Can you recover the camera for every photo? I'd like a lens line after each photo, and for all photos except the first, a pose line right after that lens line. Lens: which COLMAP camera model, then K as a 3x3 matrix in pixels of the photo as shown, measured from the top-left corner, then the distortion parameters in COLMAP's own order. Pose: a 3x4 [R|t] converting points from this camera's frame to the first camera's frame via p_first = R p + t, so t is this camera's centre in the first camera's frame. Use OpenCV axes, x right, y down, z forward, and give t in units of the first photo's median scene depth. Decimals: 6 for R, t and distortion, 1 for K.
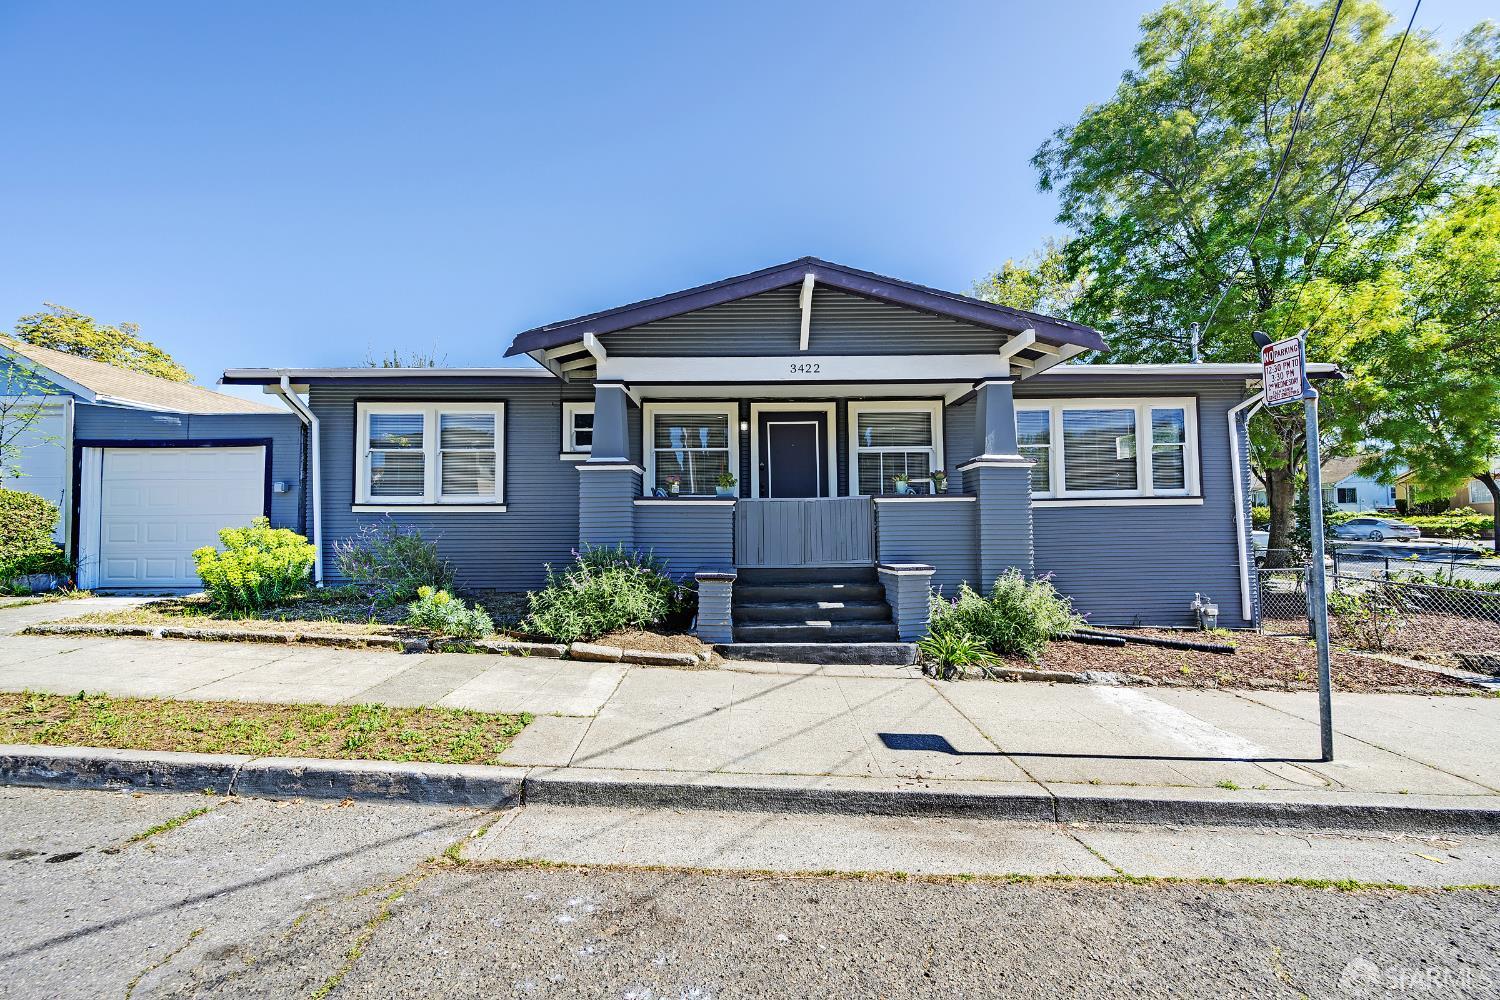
lens RADIAL K [[613.8, 0, 749.2], [0, 613.8, 497.5], [0, 0, 1]] dist [-0.003493, -0.000170]
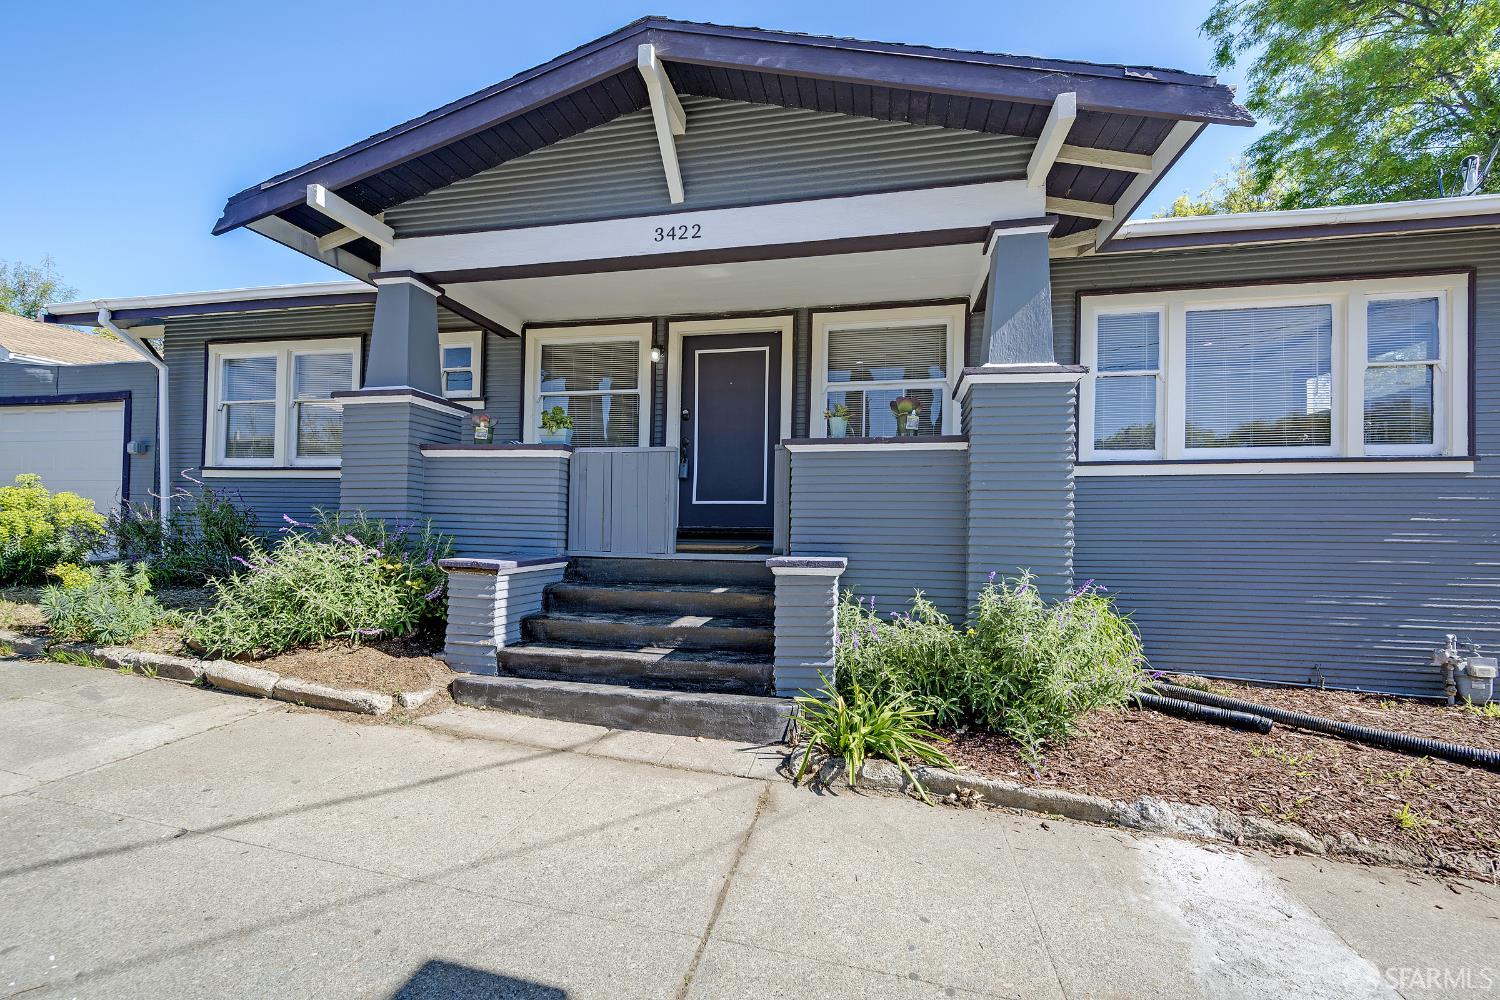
lens RADIAL K [[613.8, 0, 746.4], [0, 613.8, 522.6], [0, 0, 1]] dist [-0.003493, -0.000170]
pose [[0.973779, 0.018444, -0.226747, 0.262394], [-0.009953, 0.999208, 0.038535, 0.045937], [0.227278, -0.035268, 0.973191, 0.359647]]
